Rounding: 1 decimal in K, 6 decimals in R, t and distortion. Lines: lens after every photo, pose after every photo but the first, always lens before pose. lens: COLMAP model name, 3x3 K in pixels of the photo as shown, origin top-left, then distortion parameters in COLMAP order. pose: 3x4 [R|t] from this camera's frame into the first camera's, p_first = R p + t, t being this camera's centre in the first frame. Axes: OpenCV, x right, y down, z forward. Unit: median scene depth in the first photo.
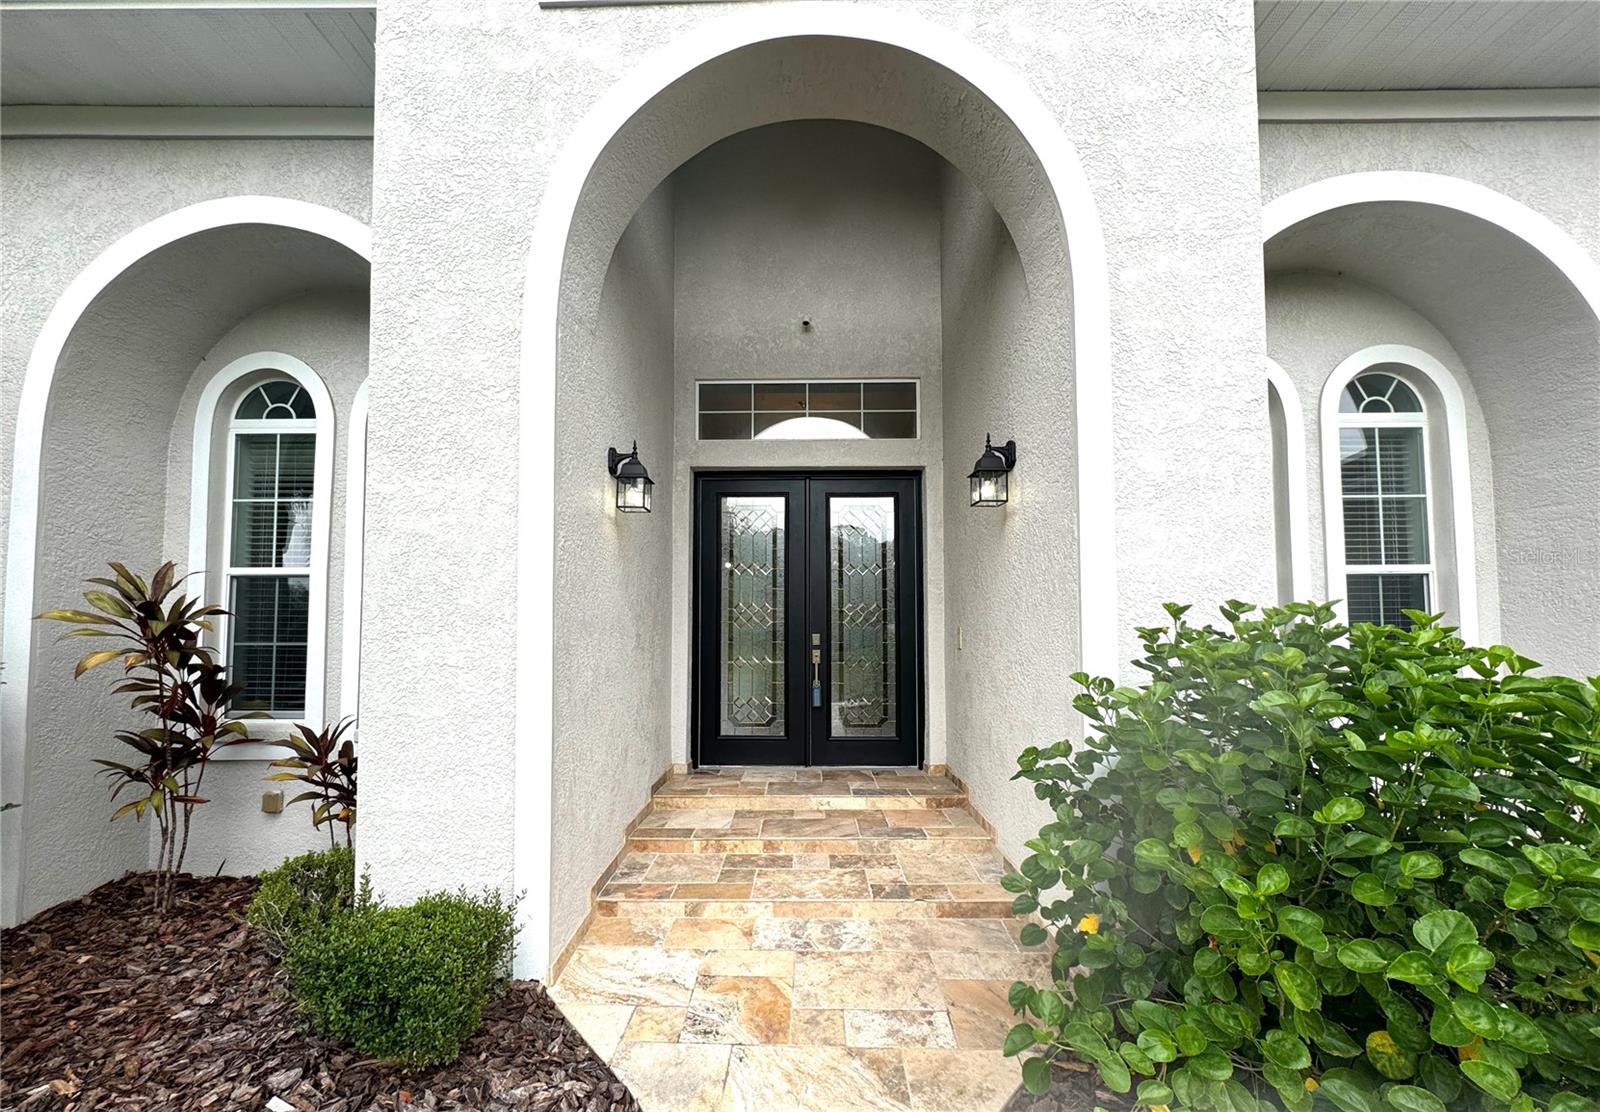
lens RADIAL K [[668.5, 0, 801.6], [0, 668.5, 594.3], [0, 0, 1]] dist [0.000502, 0.000006]
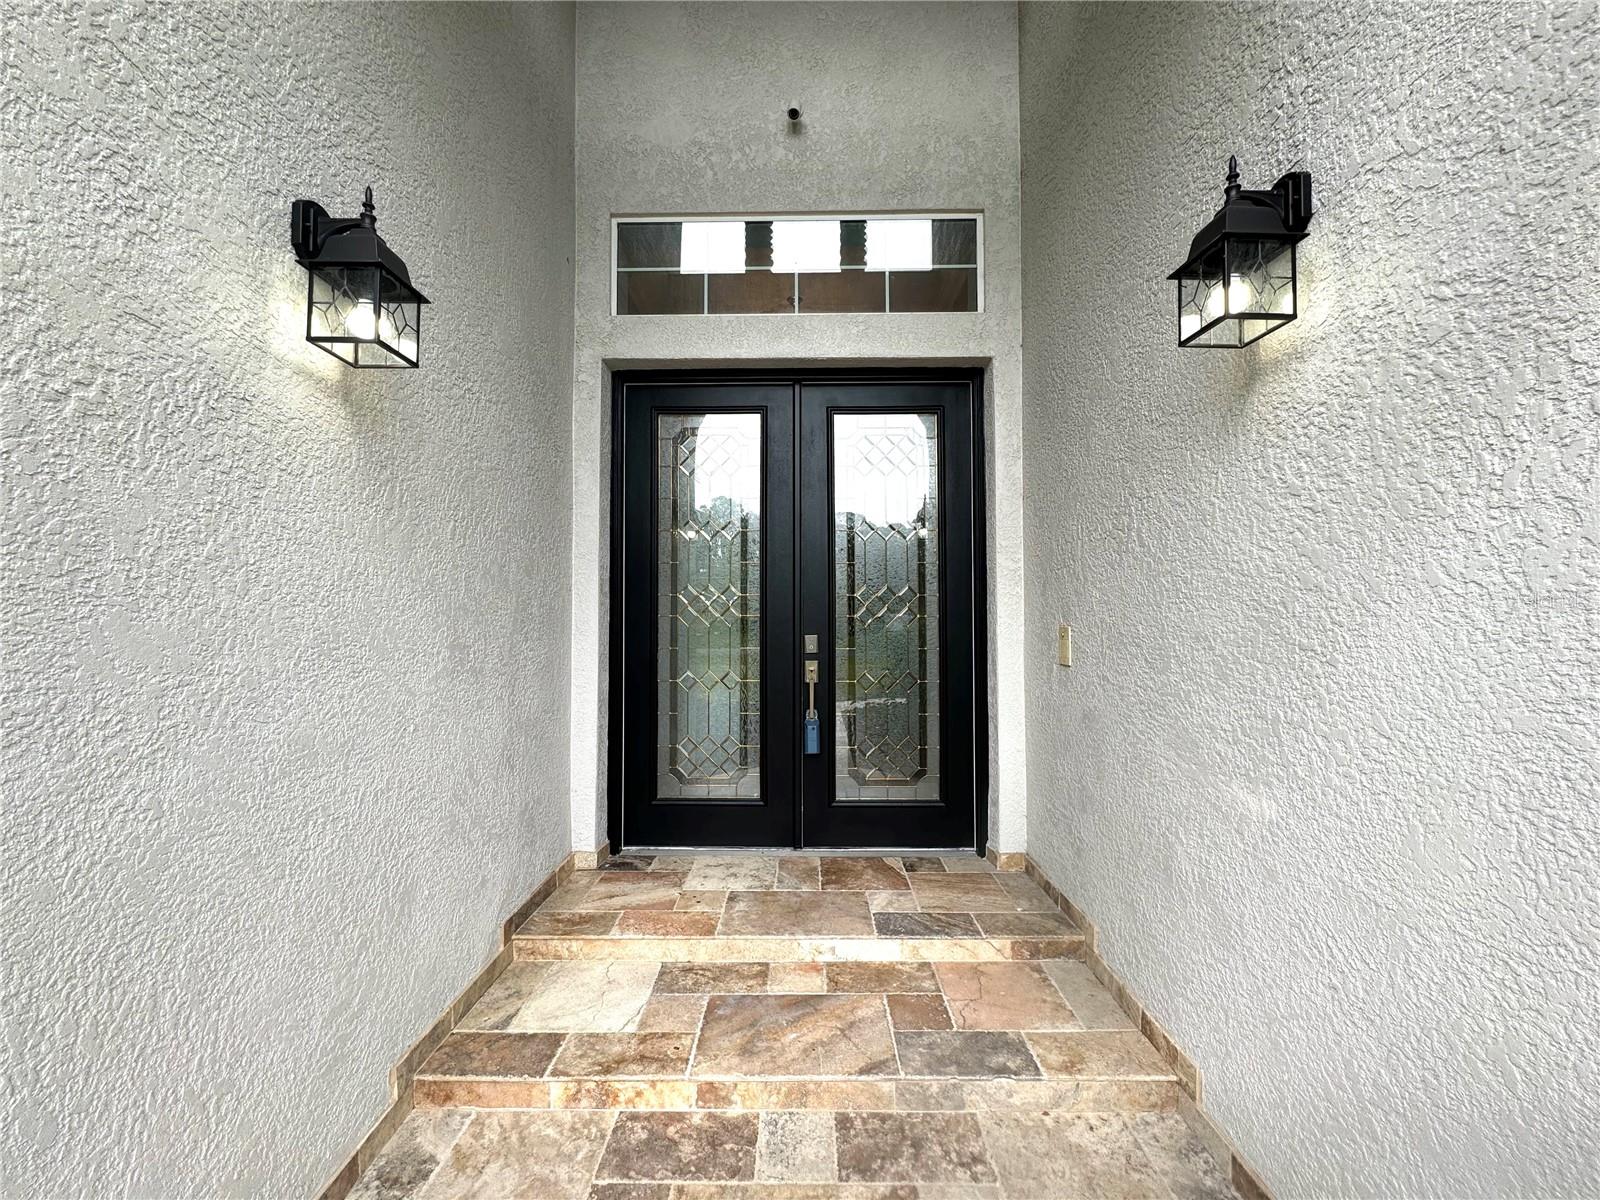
lens RADIAL K [[640.5, 0, 800.0], [0, 640.5, 600.0], [0, 0, 1]] dist [-0.003825, 0.000487]
pose [[0.999998, -0.000854, -0.001654, 0.013093], [0.000903, 0.999561, 0.029617, 0.009800], [0.001628, -0.029619, 0.999560, 0.431804]]
